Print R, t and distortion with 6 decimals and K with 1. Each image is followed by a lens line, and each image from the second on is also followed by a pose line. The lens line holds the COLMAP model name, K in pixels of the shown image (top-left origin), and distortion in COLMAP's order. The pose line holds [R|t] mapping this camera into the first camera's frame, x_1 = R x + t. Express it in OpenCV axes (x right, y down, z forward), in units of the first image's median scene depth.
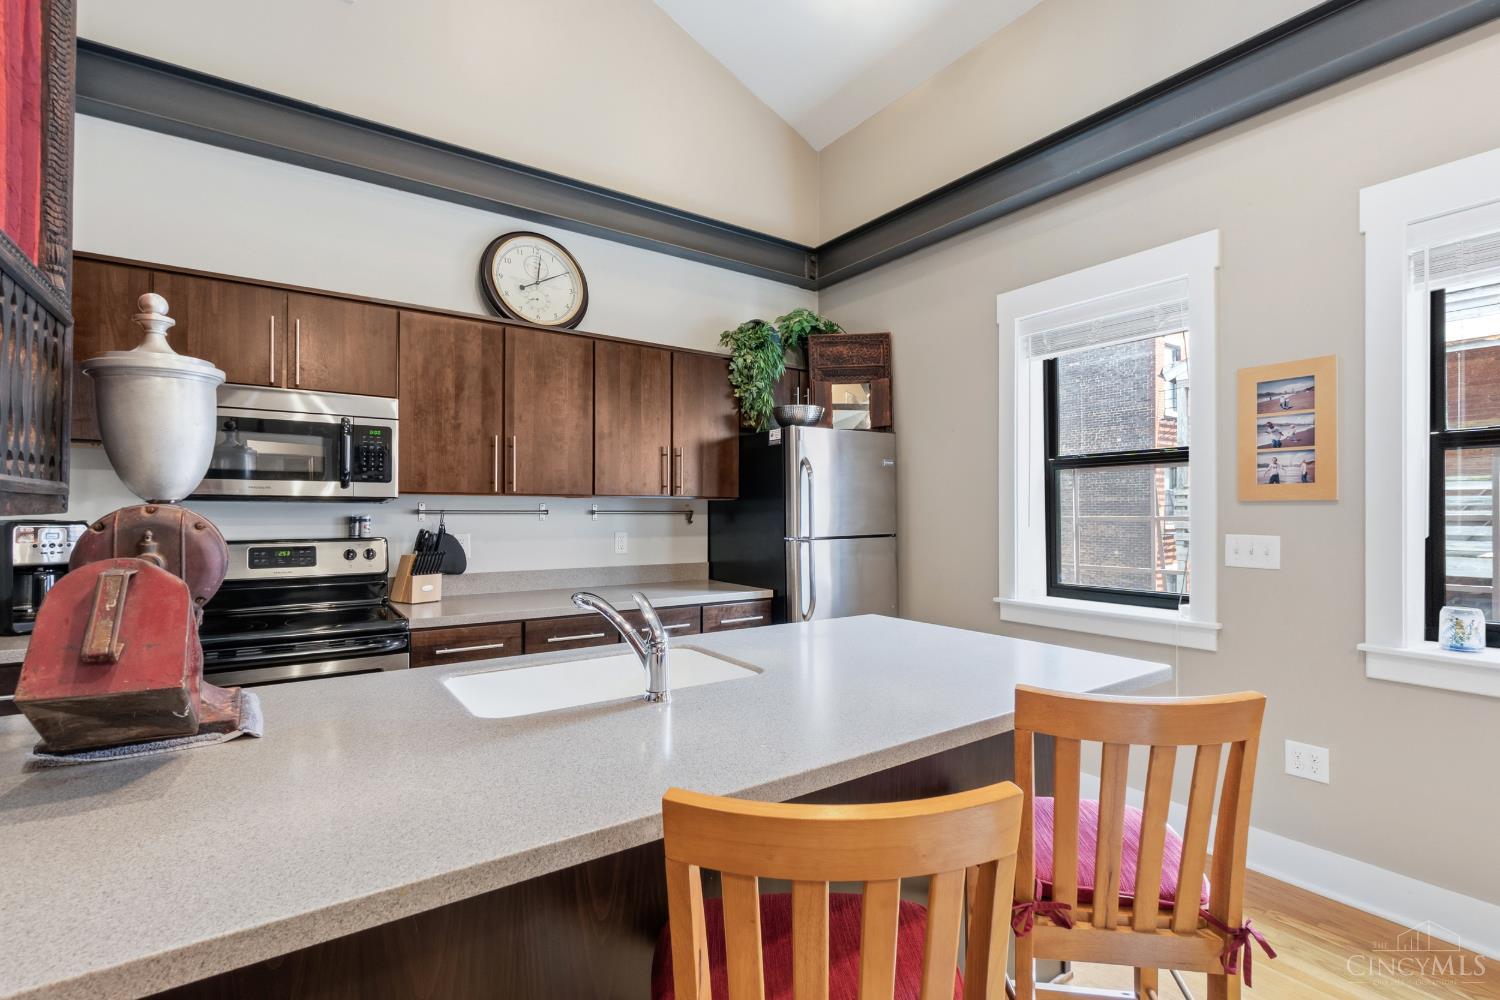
lens RADIAL K [[678.2, 0, 747.5], [0, 678.2, 506.3], [0, 0, 1]] dist [0.004099, 0.000399]
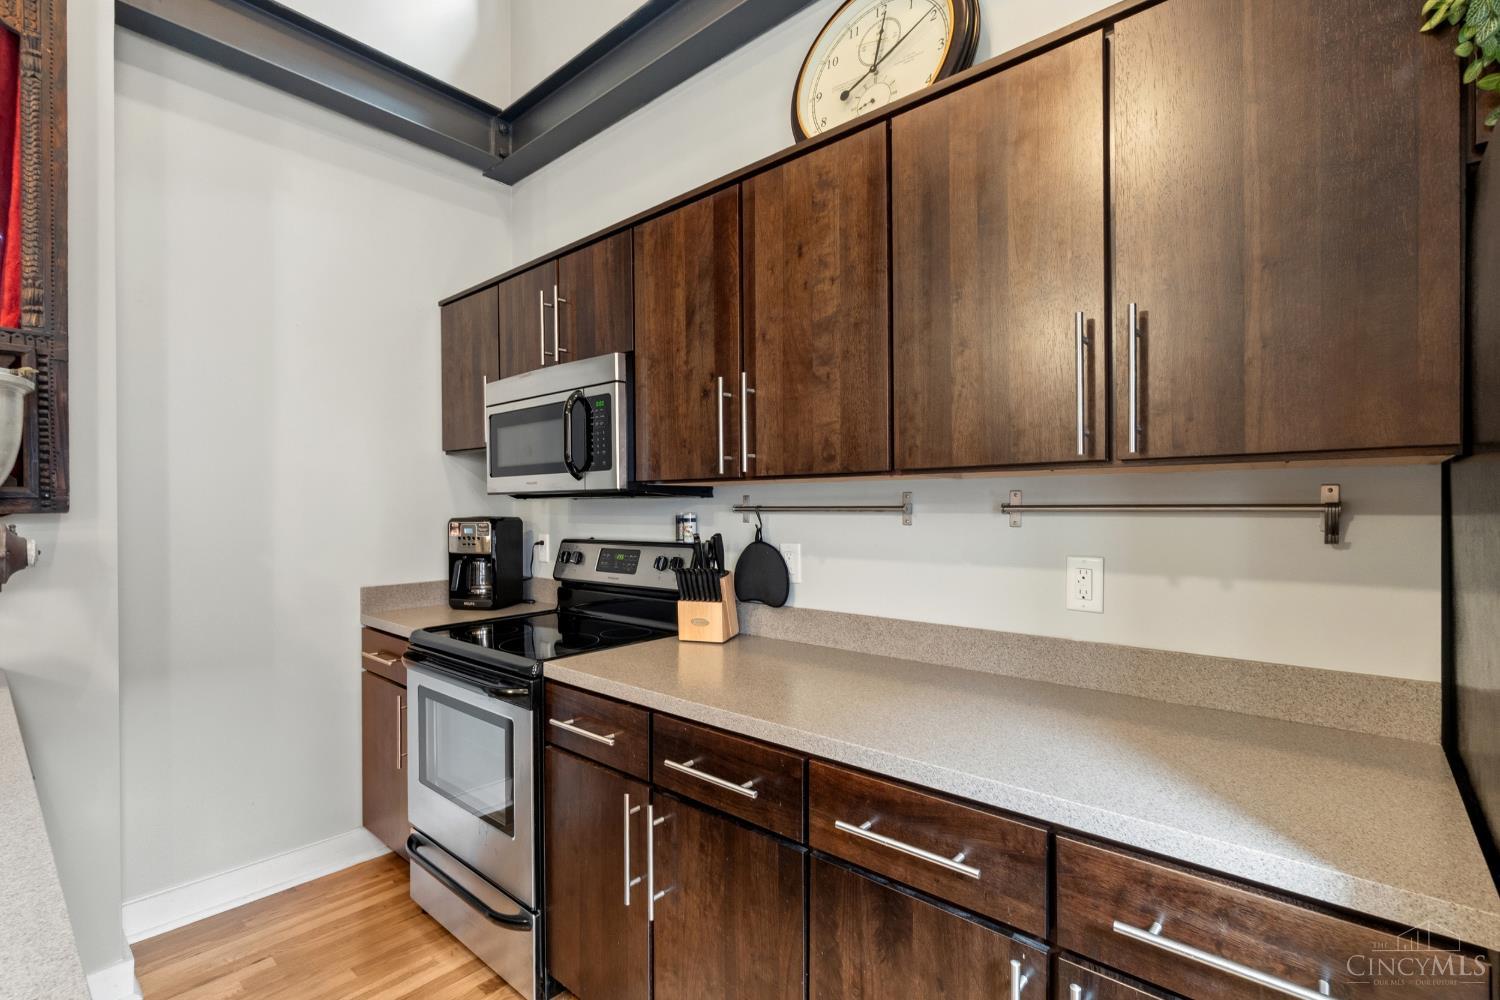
lens RADIAL K [[678.2, 0, 752.3], [0, 678.2, 506.0], [0, 0, 1]] dist [0.004099, 0.000399]
pose [[0.247079, -0.002725, -0.968992, 0.190622], [0.014863, 0.999889, 0.000978, 0.004935], [0.968881, -0.014643, 0.247092, 0.856762]]
